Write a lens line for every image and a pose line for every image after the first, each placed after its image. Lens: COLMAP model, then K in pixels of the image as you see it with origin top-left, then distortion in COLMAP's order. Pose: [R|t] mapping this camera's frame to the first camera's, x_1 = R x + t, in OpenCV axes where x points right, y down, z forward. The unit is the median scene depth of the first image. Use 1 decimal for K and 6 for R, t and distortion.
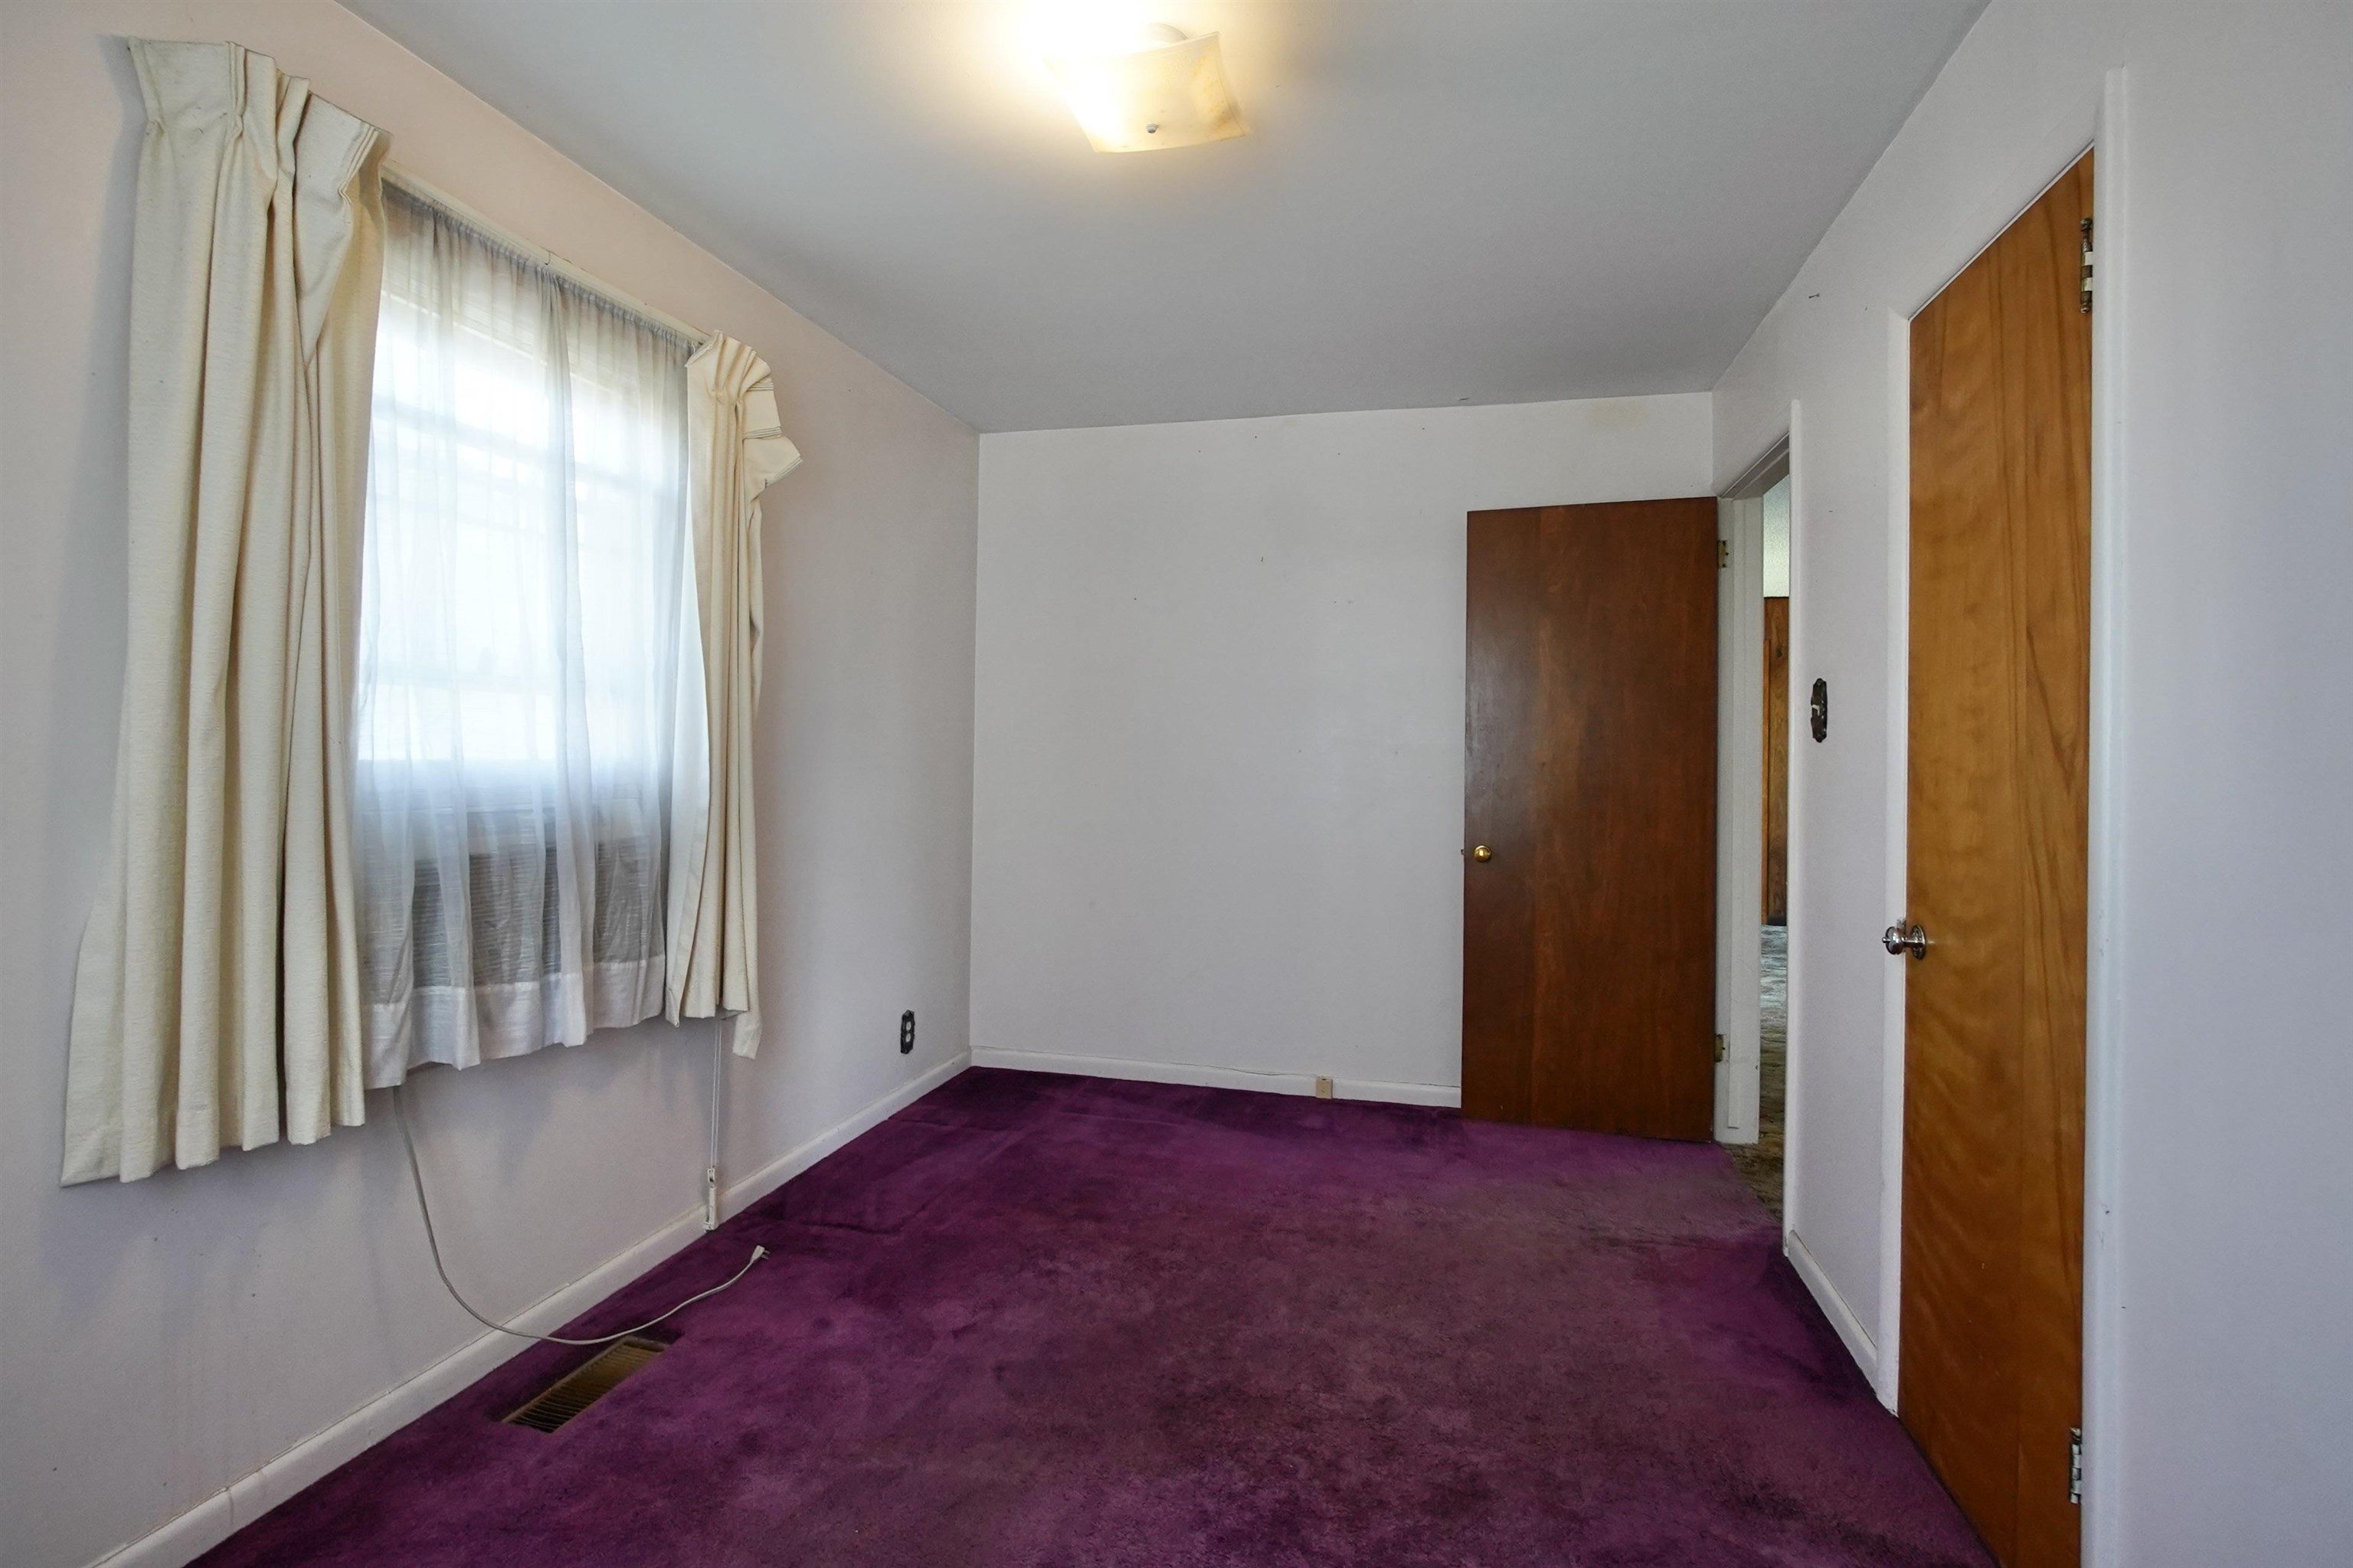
lens RADIAL K [[1109.7, 0, 1176.1], [0, 1109.7, 737.4], [0, 0, 1]] dist [-0.021536, 0.009382]
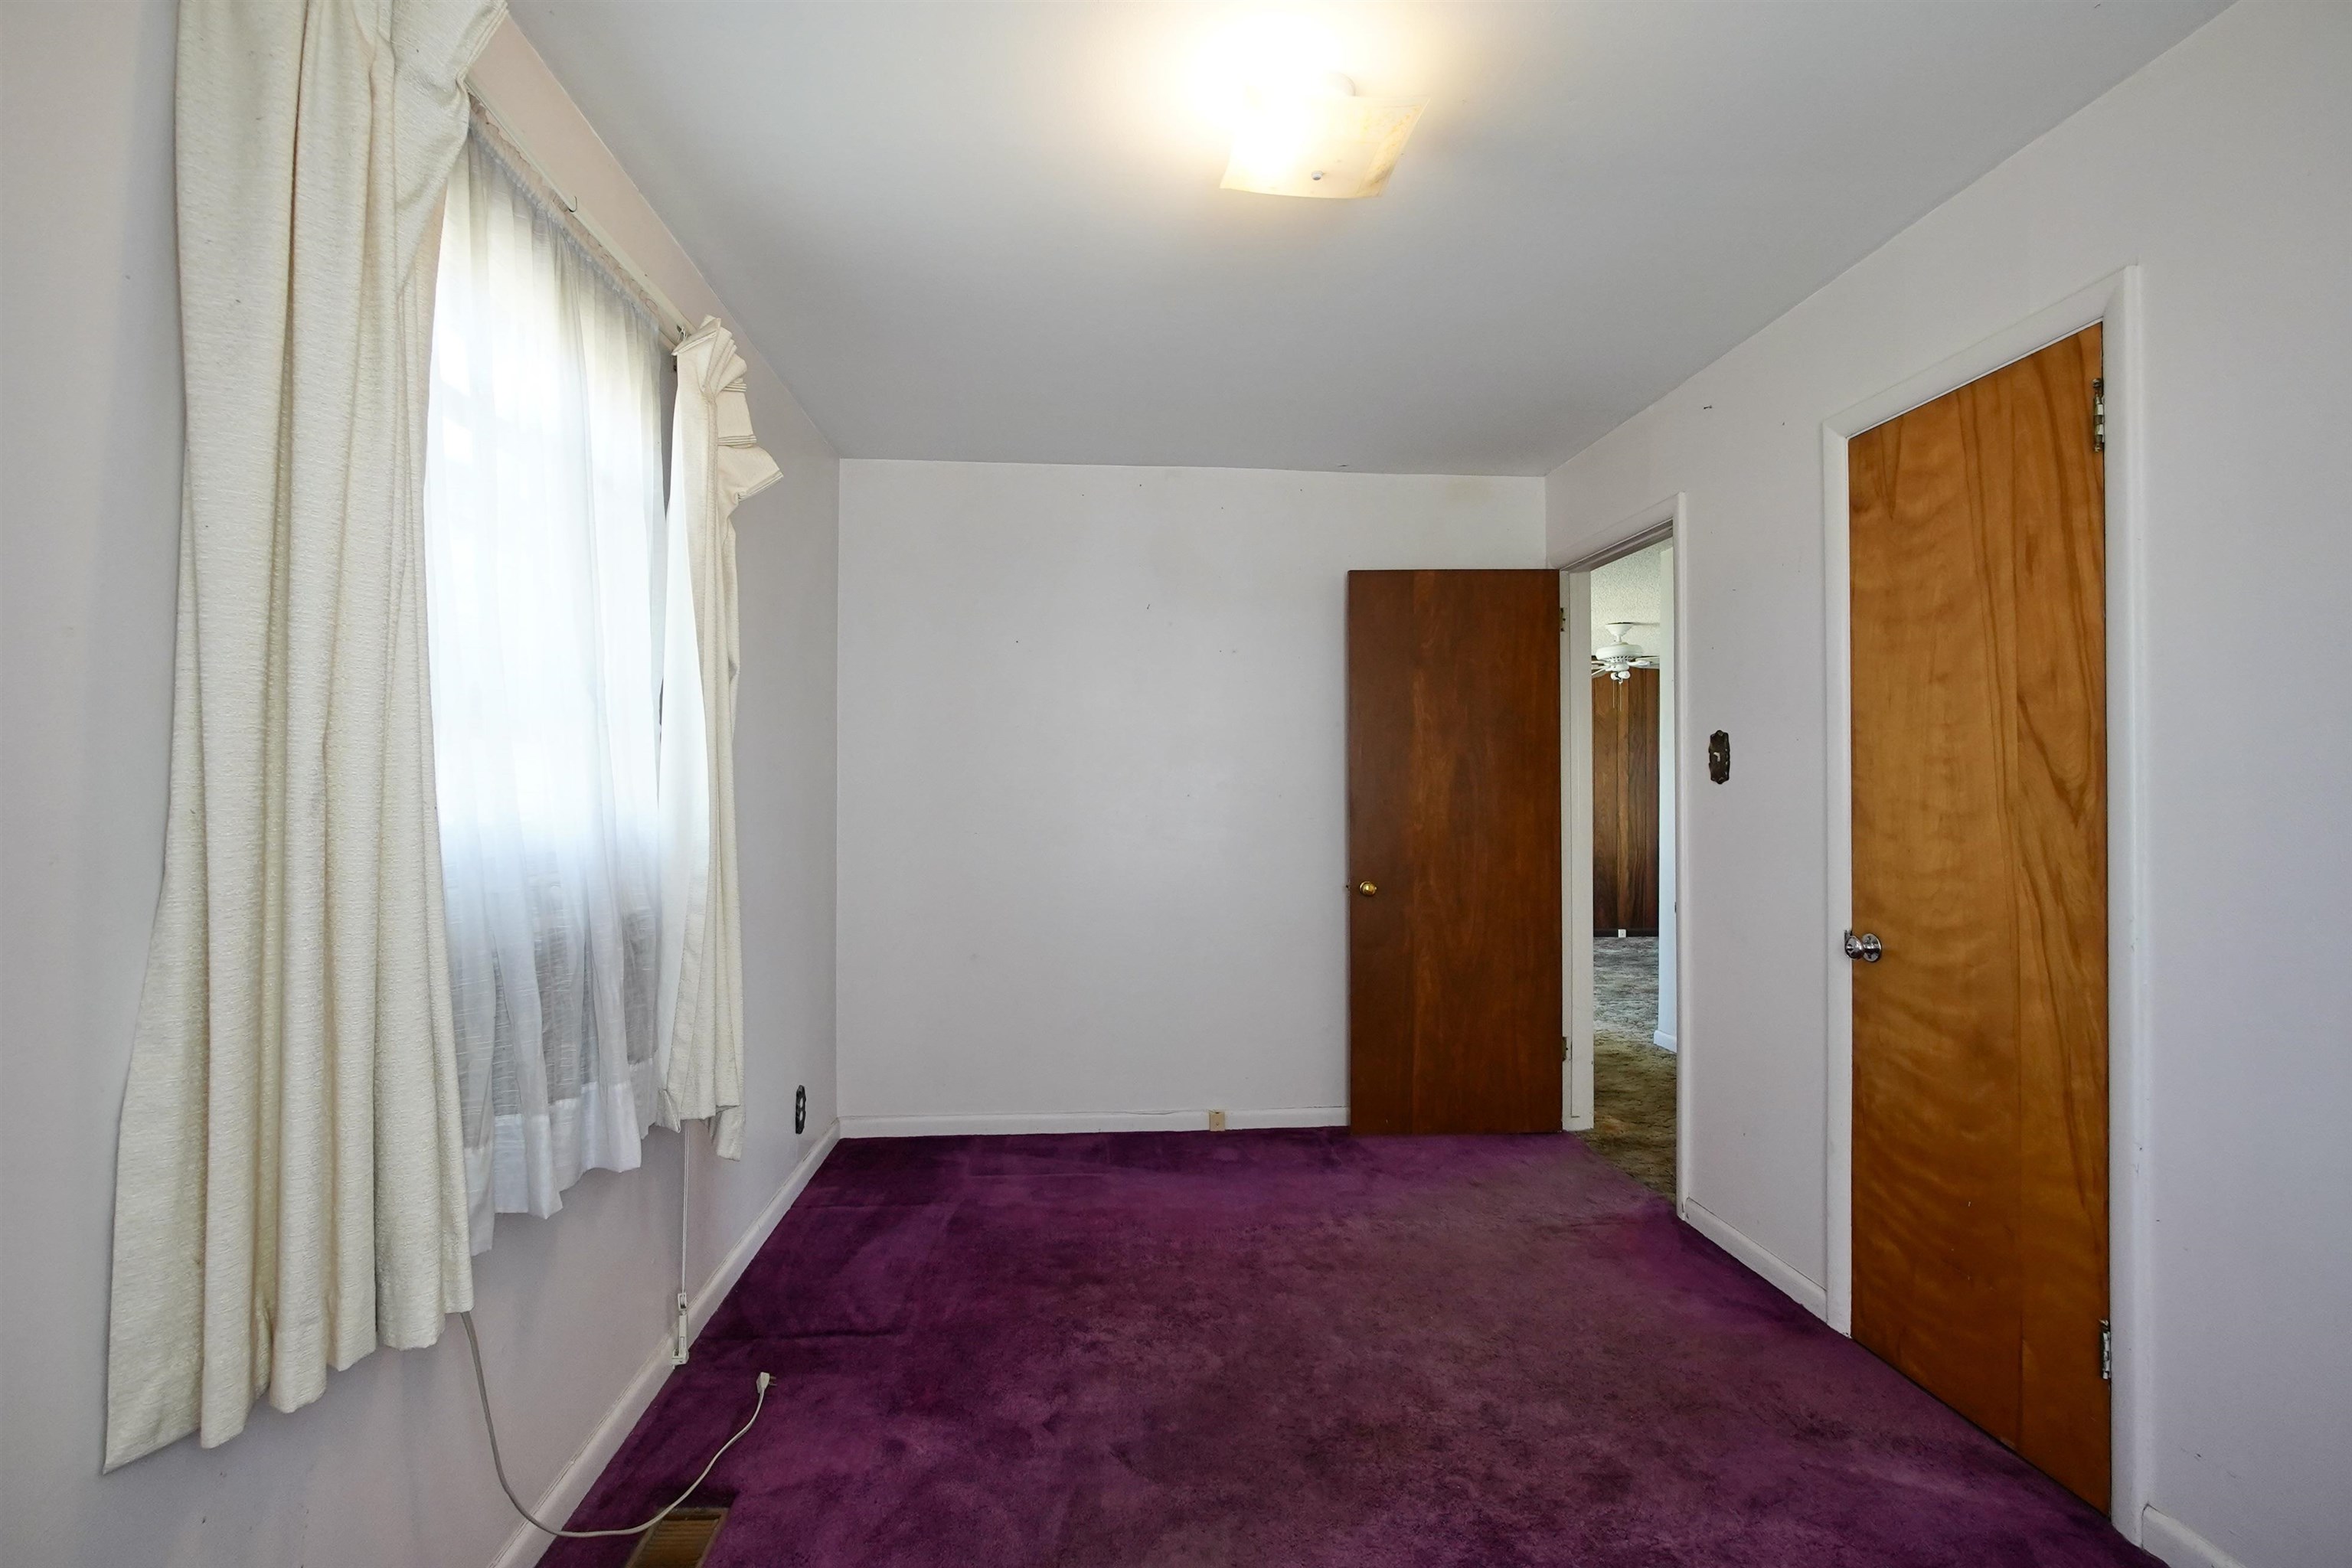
lens RADIAL K [[1079.2, 0, 1174.4], [0, 1079.2, 777.3], [0, 0, 1]] dist [-0.022710, 0.010813]
pose [[0.947054, -0.007893, 0.320977, -0.371794], [0.007769, 0.999968, 0.001667, -0.009925], [-0.320980, 0.000915, 0.947085, 0.101493]]
